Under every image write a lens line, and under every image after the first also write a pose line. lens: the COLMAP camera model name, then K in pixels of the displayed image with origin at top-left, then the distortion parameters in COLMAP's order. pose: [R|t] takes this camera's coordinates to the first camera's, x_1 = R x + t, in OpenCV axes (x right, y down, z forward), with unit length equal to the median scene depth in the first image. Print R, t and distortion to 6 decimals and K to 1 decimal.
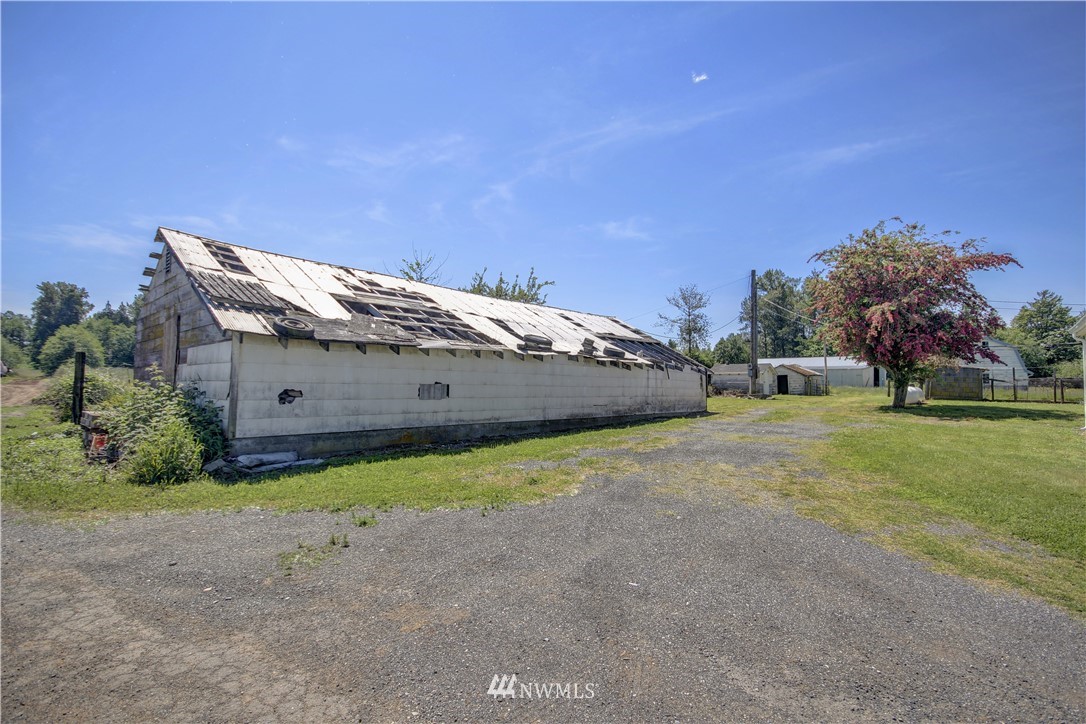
lens RADIAL K [[498.9, 0, 559.8], [0, 498.9, 364.5], [0, 0, 1]] dist [-0.001826, -0.006735]
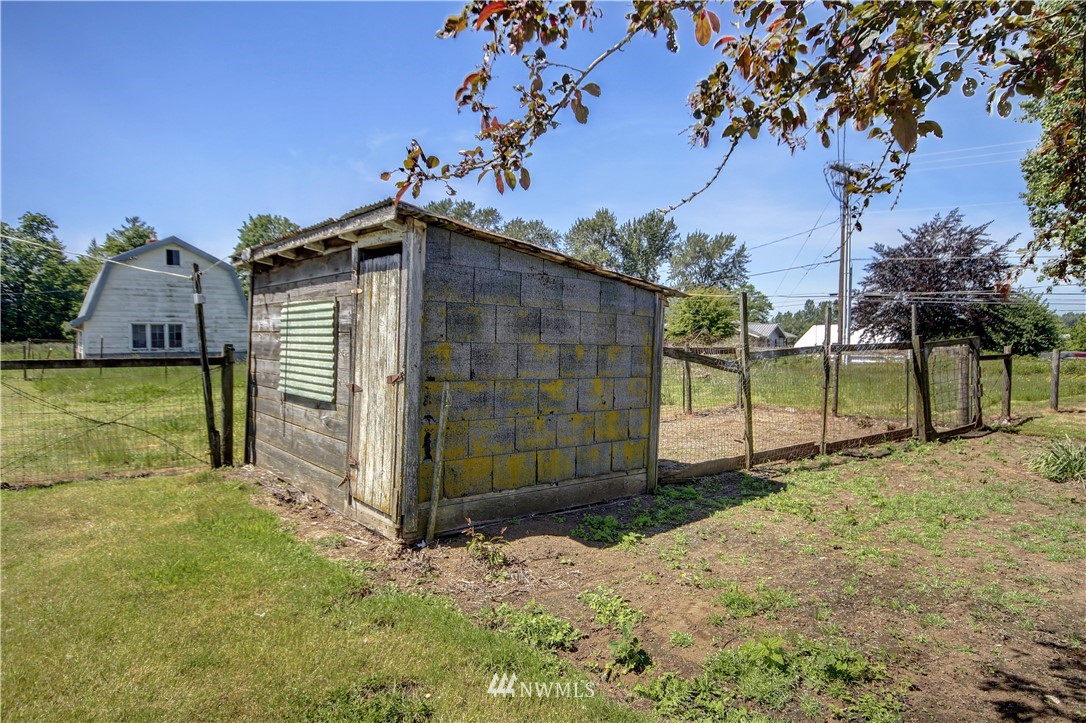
lens RADIAL K [[618.4, 0, 544.3], [0, 618.4, 366.1], [0, 0, 1]] dist [0.027792, -0.000679]
pose [[0.174241, -0.049092, 0.983478, 0.108177], [-0.033163, 0.997897, 0.055687, 0.003967], [-0.984144, -0.042318, 0.172247, 0.169376]]
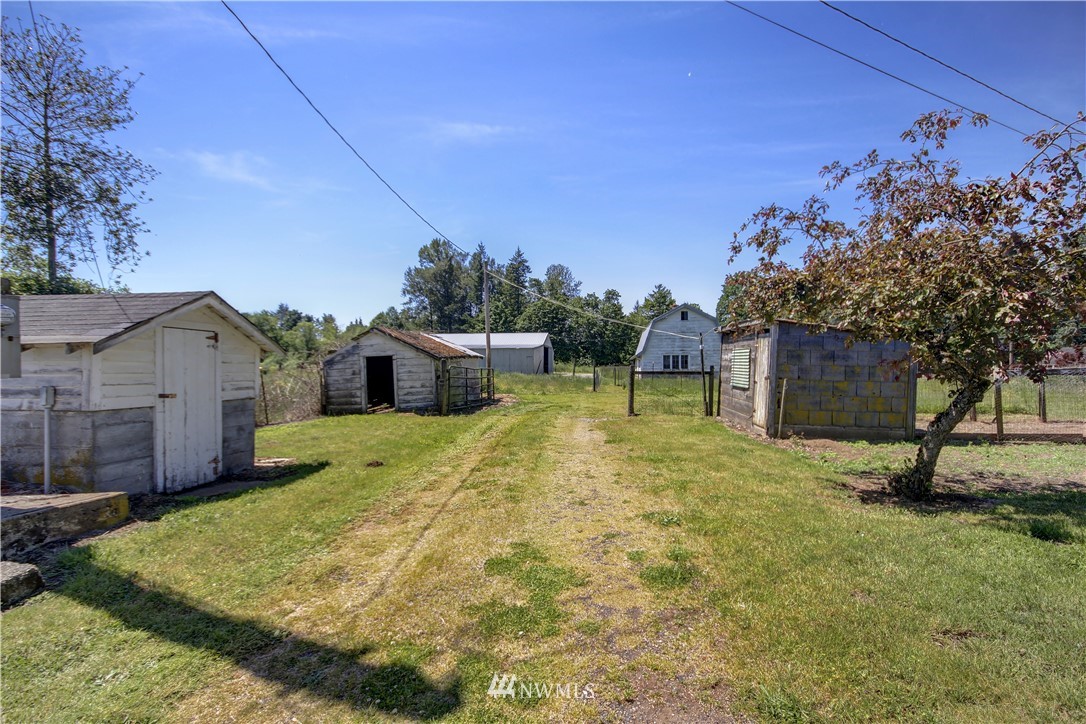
lens RADIAL K [[498.9, 0, 559.8], [0, 498.9, 364.5], [0, 0, 1]] dist [-0.001826, -0.006735]
pose [[0.810090, -0.007607, 0.586257, 0.079640], [-0.014841, 0.999329, 0.033474, 0.003028], [-0.586118, -0.035817, 0.809433, 0.147545]]
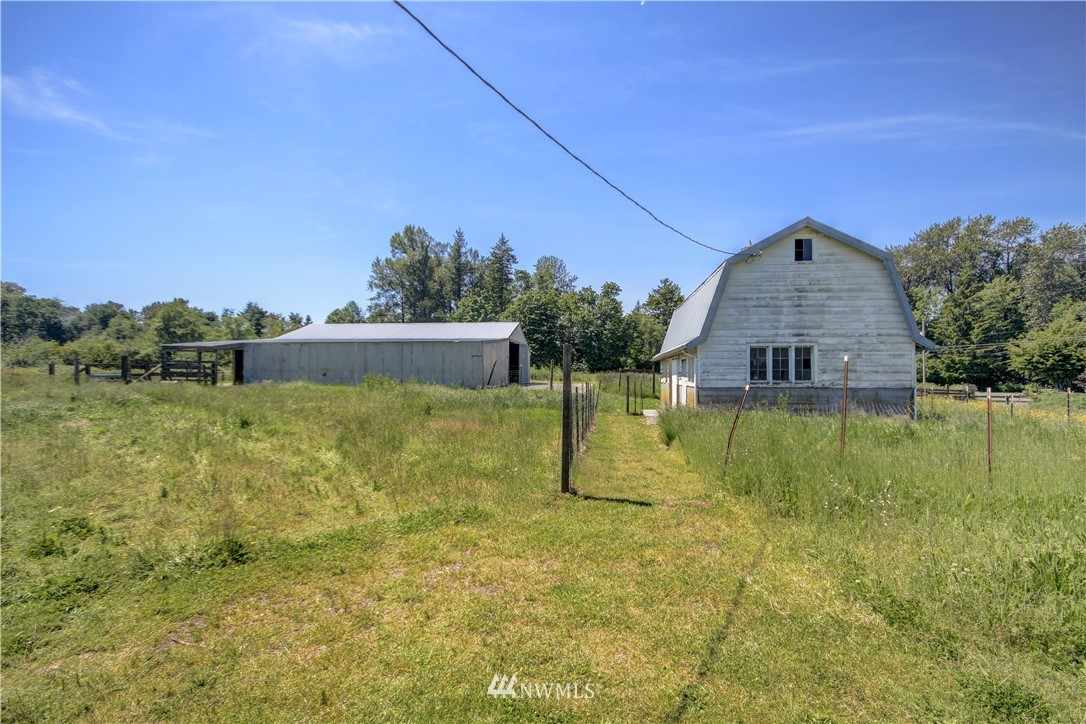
lens RADIAL K [[498.9, 0, 559.8], [0, 498.9, 364.5], [0, 0, 1]] dist [-0.001826, -0.006735]
pose [[0.806669, 0.002486, 0.590998, 0.163318], [-0.019043, 0.999581, 0.021788, 0.007421], [-0.590696, -0.028830, 0.806379, 0.245097]]
